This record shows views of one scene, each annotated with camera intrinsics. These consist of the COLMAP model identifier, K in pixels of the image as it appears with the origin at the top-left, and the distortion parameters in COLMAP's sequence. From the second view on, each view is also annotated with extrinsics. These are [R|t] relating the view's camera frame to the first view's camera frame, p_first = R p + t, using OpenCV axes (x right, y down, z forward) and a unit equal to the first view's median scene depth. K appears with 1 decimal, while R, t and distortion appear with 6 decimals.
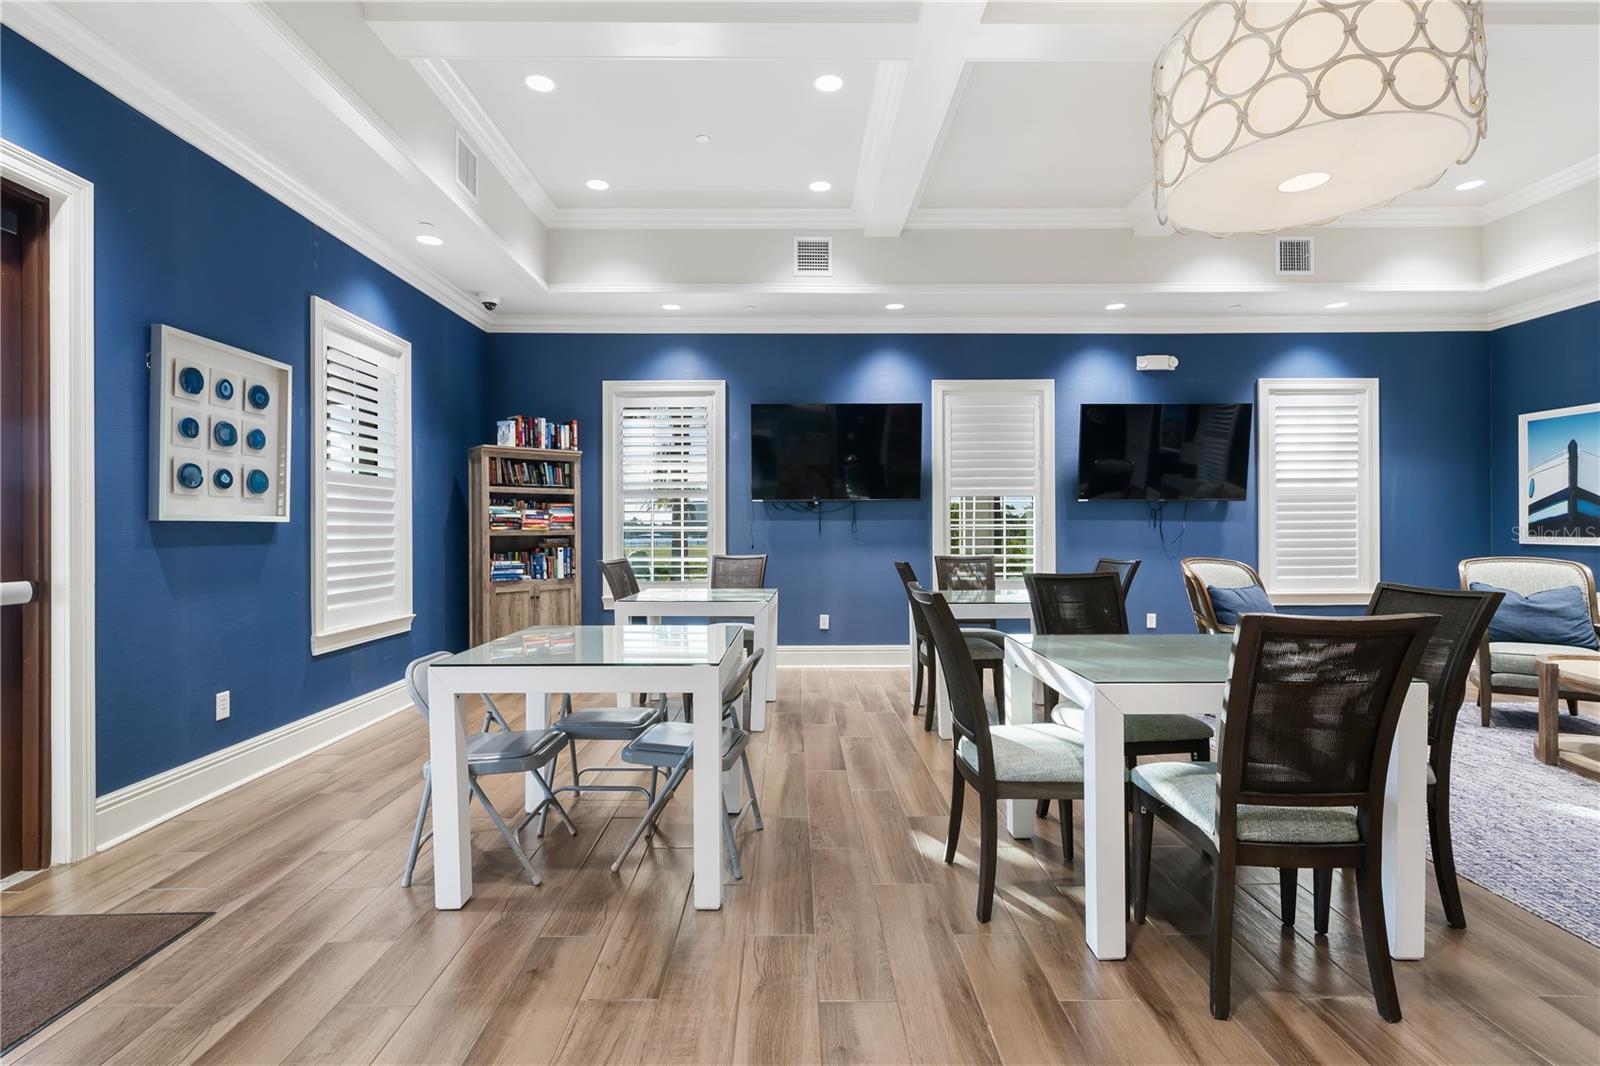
lens RADIAL K [[765.0, 0, 906.3], [0, 765.0, 522.5], [0, 0, 1]] dist [0.005332, 0.000979]
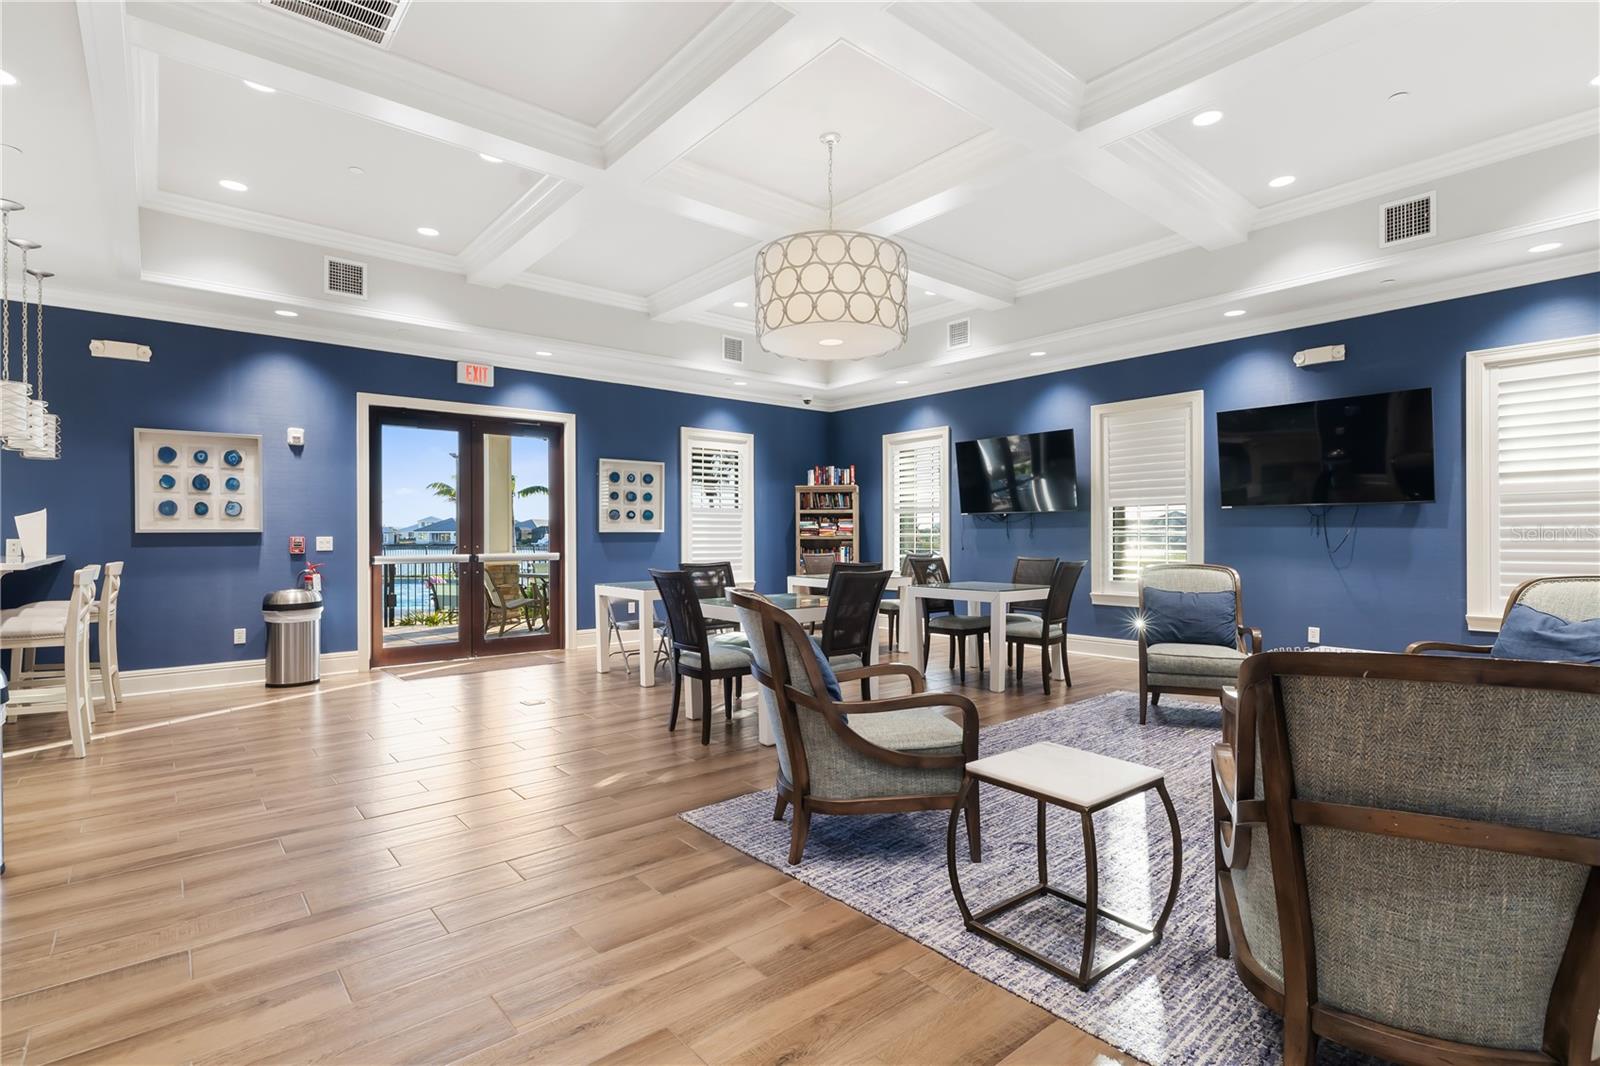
lens RADIAL K [[765.0, 0, 806.0], [0, 765.0, 530.1], [0, 0, 1]] dist [0.005332, 0.000979]
pose [[0.643945, -0.003421, -0.765064, 0.709953], [0.005737, 0.999983, 0.000357, -0.003076], [0.765050, -0.004619, 0.643954, -0.074787]]
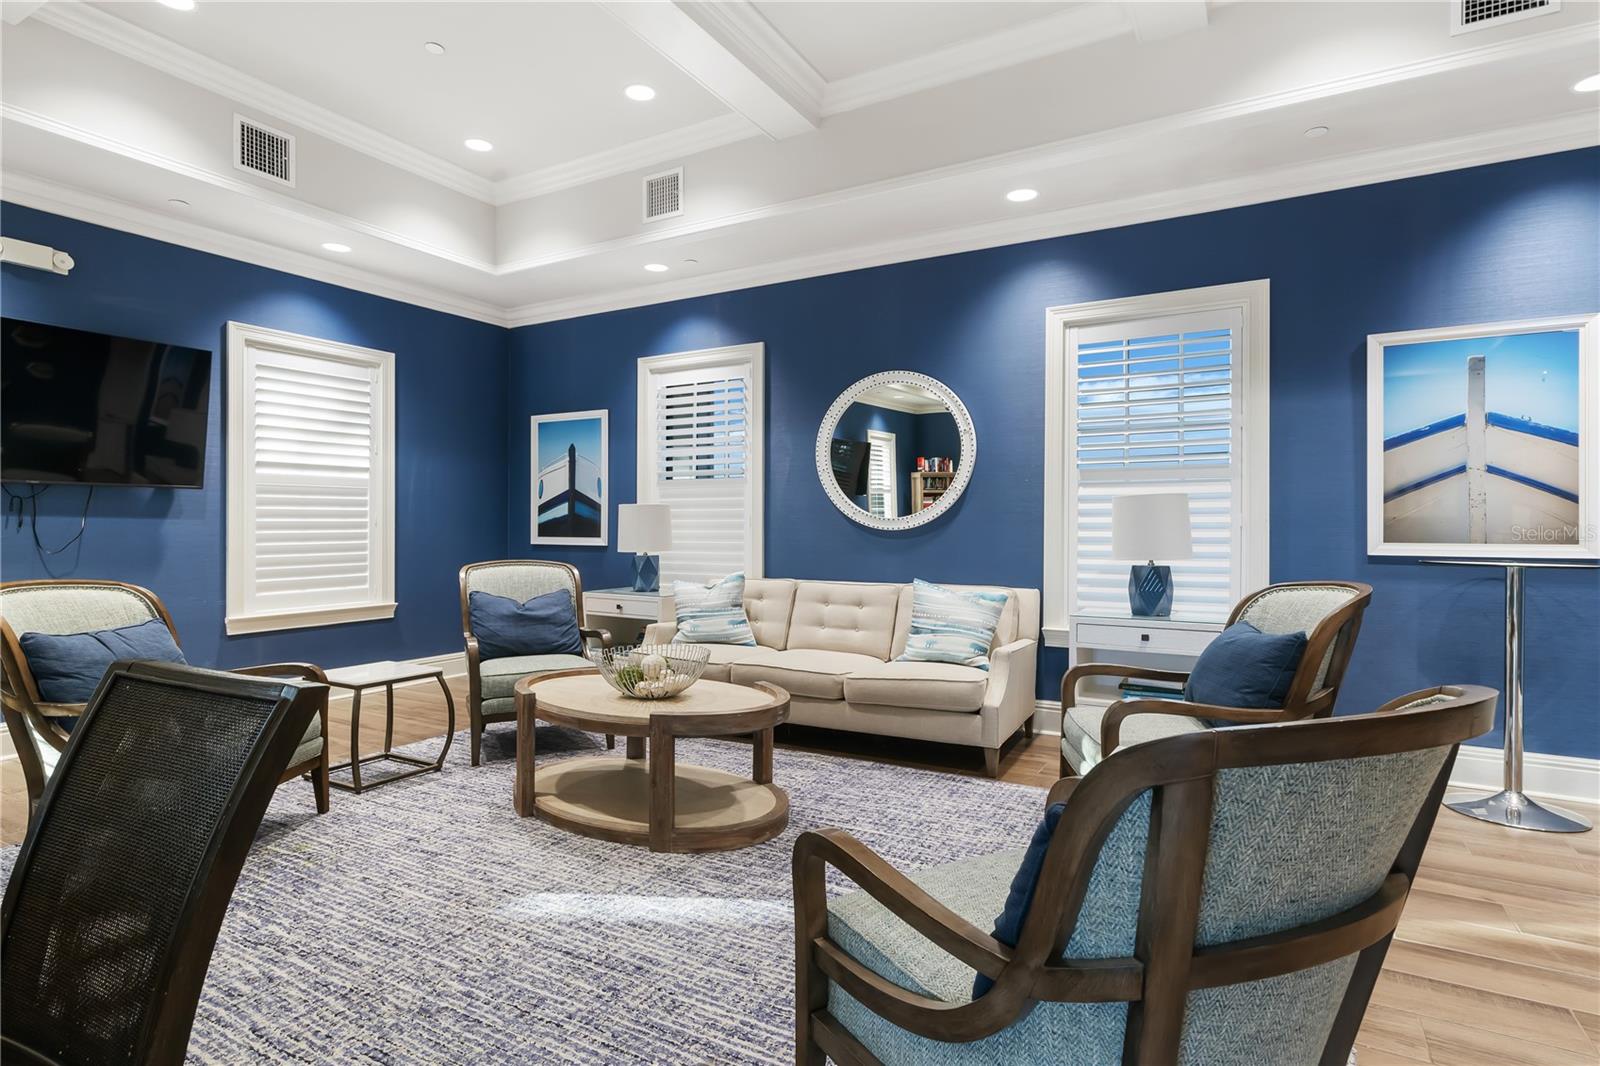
lens RADIAL K [[765.0, 0, 805.5], [0, 765.0, 525.1], [0, 0, 1]] dist [0.005332, 0.000979]
pose [[0.546721, 0.005166, 0.837299, 0.171620], [-0.008444, 0.999964, -0.000655, 0.000403], [-0.837272, -0.006712, 0.546745, 0.166266]]
